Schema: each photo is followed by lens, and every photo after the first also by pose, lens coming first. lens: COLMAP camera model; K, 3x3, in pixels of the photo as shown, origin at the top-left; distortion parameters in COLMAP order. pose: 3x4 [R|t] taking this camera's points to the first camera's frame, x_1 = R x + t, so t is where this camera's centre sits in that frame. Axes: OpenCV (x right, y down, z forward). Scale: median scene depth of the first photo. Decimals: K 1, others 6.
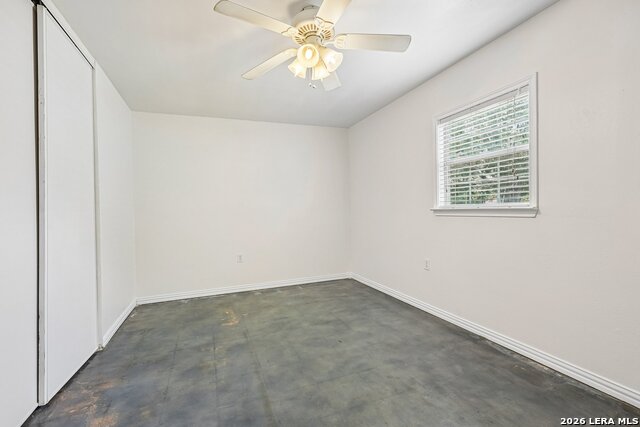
lens RADIAL K [[282.1, 0, 320.0], [0, 282.1, 212.2], [0, 0, 1]] dist [-0.012505, 0.004969]
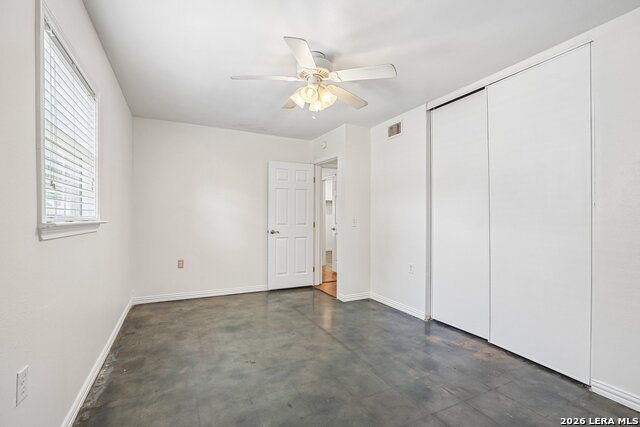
lens RADIAL K [[282.1, 0, 320.0], [0, 282.1, 214.5], [0, 0, 1]] dist [-0.012505, 0.004969]
pose [[-0.995710, 0.016433, -0.091052, 0.062498], [0.016290, 0.999865, 0.002319, -0.030459], [0.091078, 0.000825, -0.995843, 2.061101]]
